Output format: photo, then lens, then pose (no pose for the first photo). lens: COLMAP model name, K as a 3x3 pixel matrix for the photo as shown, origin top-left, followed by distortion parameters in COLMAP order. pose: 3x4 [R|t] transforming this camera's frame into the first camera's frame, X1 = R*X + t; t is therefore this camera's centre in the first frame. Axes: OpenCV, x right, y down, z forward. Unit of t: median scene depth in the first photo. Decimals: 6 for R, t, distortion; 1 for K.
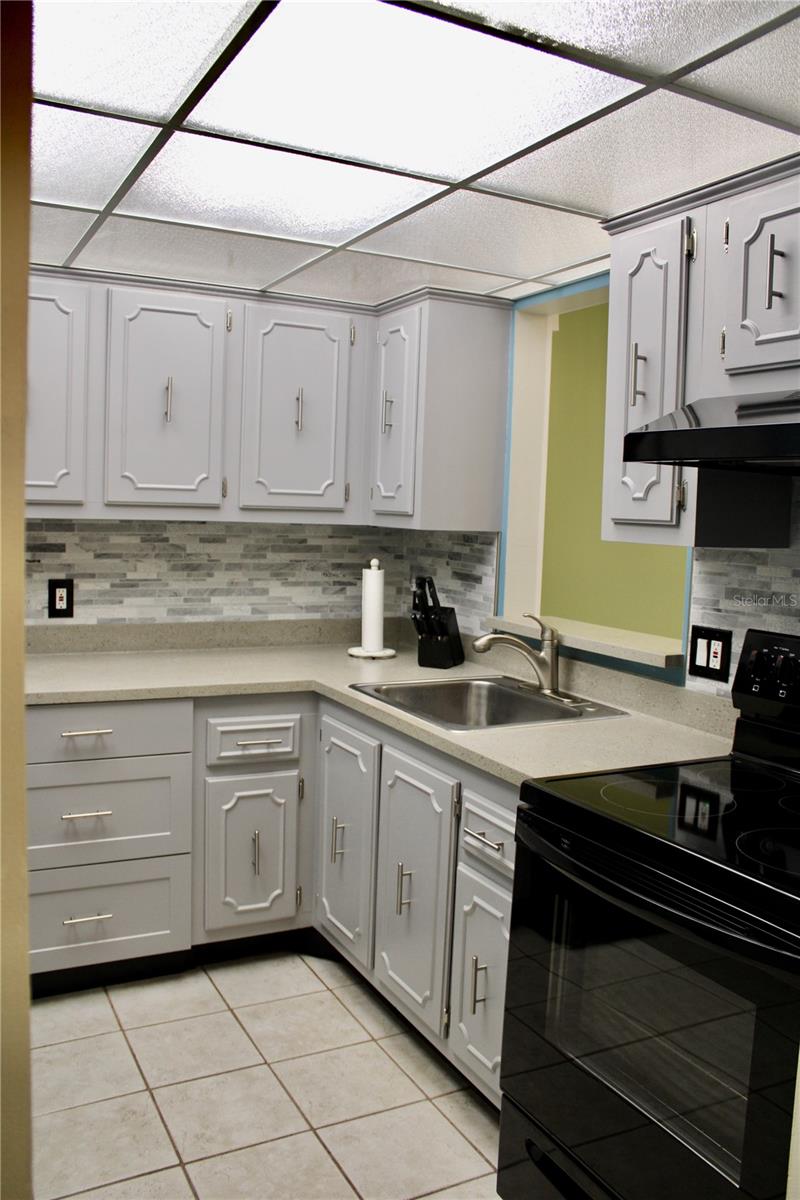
lens RADIAL K [[981.9, 0, 395.9], [0, 981.9, 601.2], [0, 0, 1]] dist [-0.155749, 0.103536]
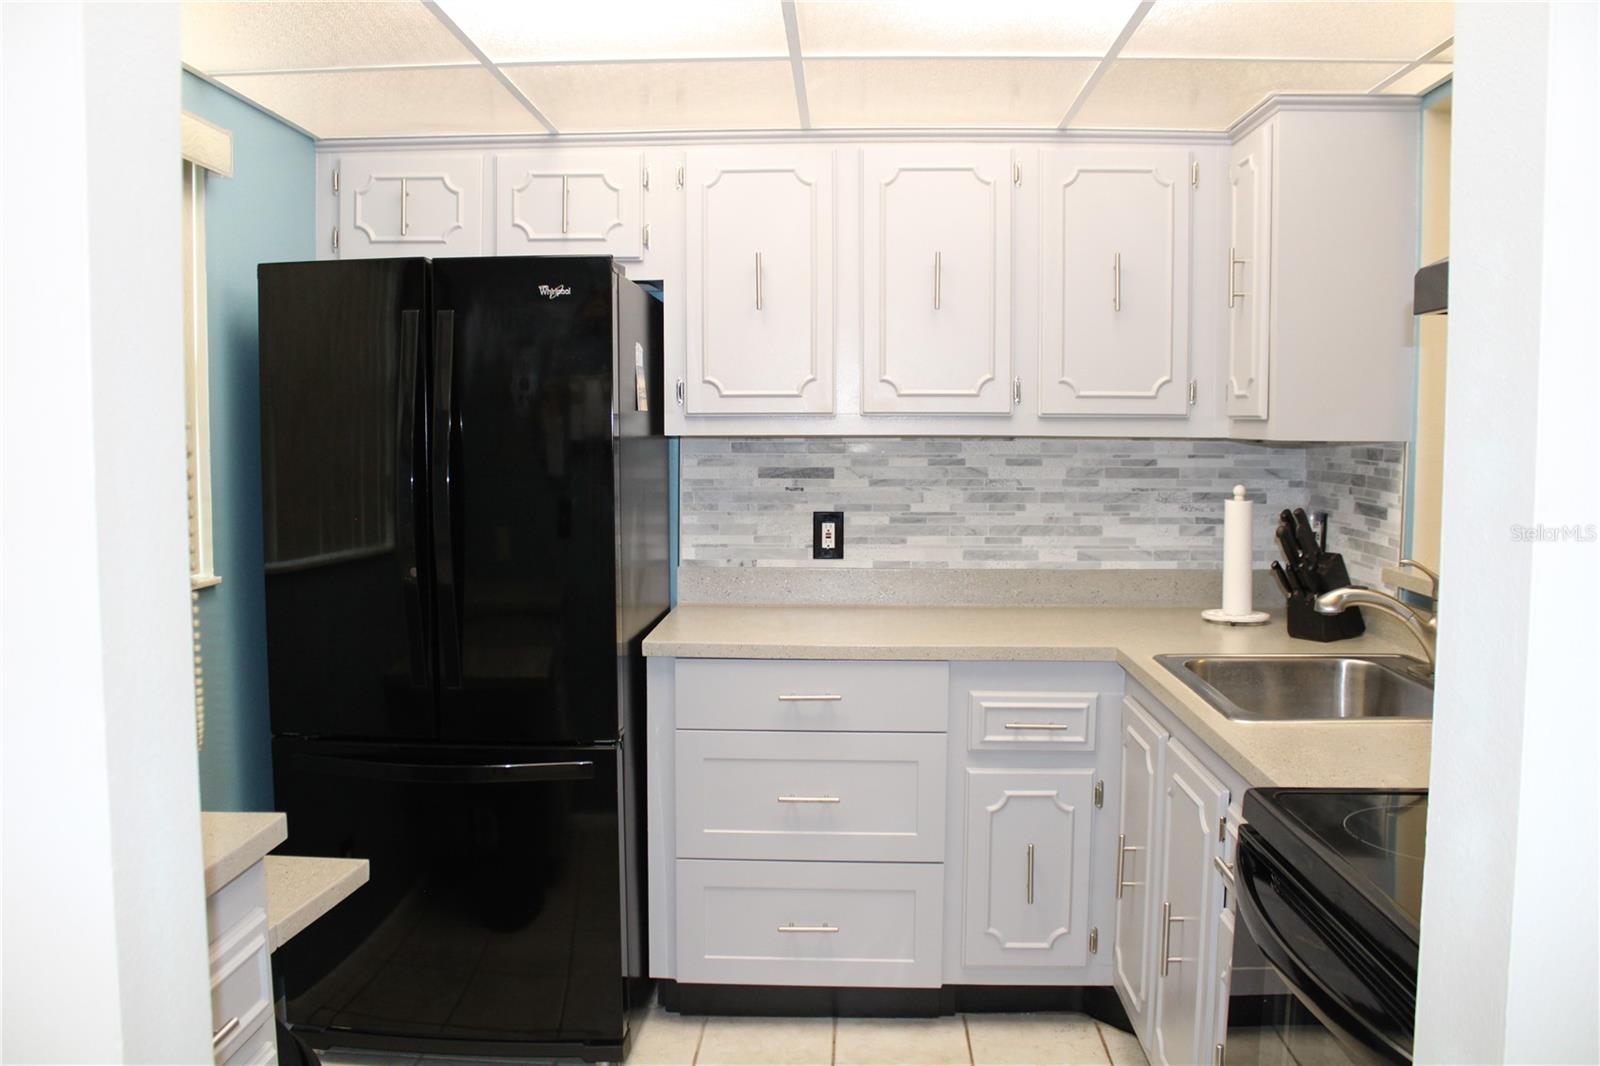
lens RADIAL K [[1309.2, 0, 788.5], [0, 1309.2, 540.5], [0, 0, 1]] dist [-0.155749, 0.103536]
pose [[0.863588, 0.009830, -0.504102, 0.176763], [-0.017964, 0.999775, -0.011280, 0.014348], [0.503877, 0.018797, 0.863571, 0.032274]]
